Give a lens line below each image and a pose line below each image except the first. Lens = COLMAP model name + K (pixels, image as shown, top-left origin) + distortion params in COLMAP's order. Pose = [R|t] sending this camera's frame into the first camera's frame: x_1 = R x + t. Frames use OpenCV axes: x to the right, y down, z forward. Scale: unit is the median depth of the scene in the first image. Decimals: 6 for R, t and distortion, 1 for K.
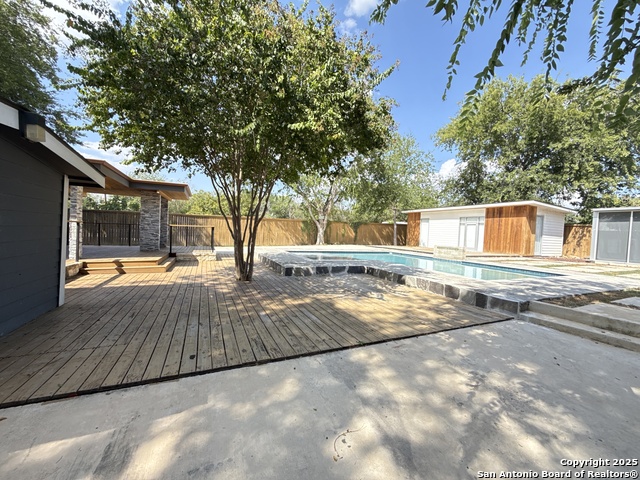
lens RADIAL K [[254.3, 0, 320.0], [0, 254.3, 240.0], [0, 0, 1]] dist [0.002487, 0.000625]
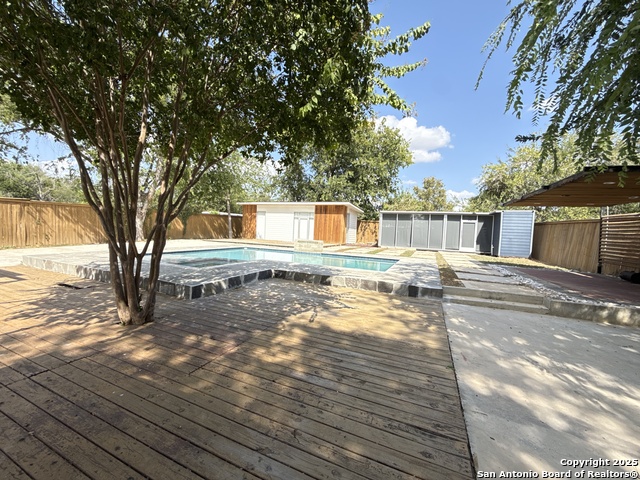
lens RADIAL K [[254.3, 0, 320.0], [0, 254.3, 240.0], [0, 0, 1]] dist [0.002487, 0.000625]
pose [[0.736741, -0.036202, 0.675205, -0.461534], [0.007673, 0.998949, 0.045188, -0.059670], [-0.676131, -0.028111, 0.736245, 0.382568]]
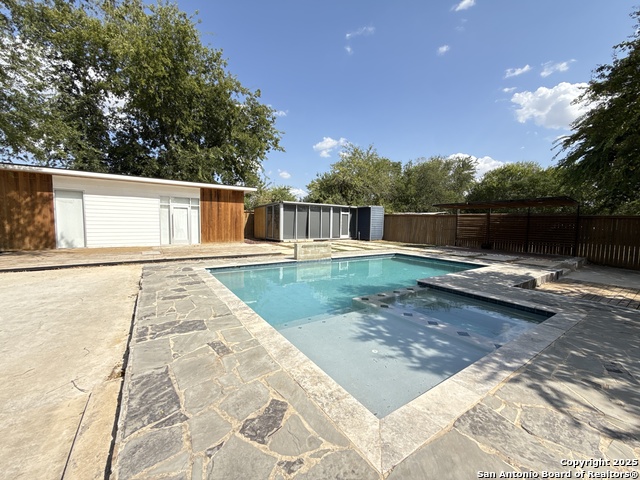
lens RADIAL K [[254.3, 0, 320.0], [0, 254.3, 240.0], [0, 0, 1]] dist [0.002487, 0.000625]
pose [[-0.179891, -0.111383, 0.977360, -0.677812], [0.005413, 0.993442, 0.114212, -0.182813], [-0.983672, 0.025837, -0.178108, 2.690878]]
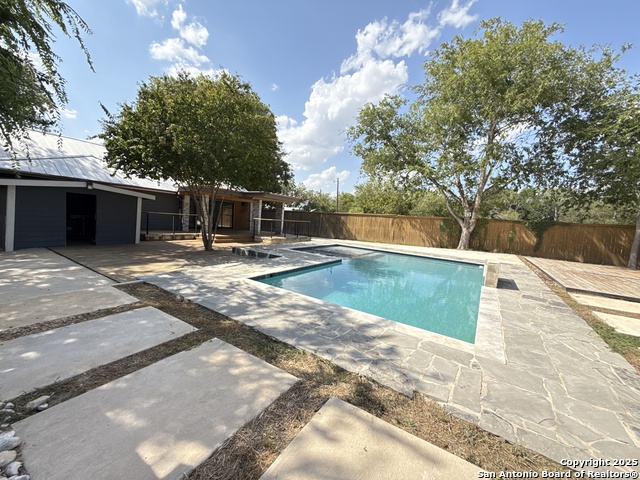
lens RADIAL K [[254.3, 0, 320.0], [0, 254.3, 240.0], [0, 0, 1]] dist [0.002487, 0.000625]
pose [[0.539363, 0.073660, -0.838846, 1.793259], [-0.079936, 0.996147, 0.036075, -0.010296], [0.838271, 0.047597, 0.543172, 0.849184]]
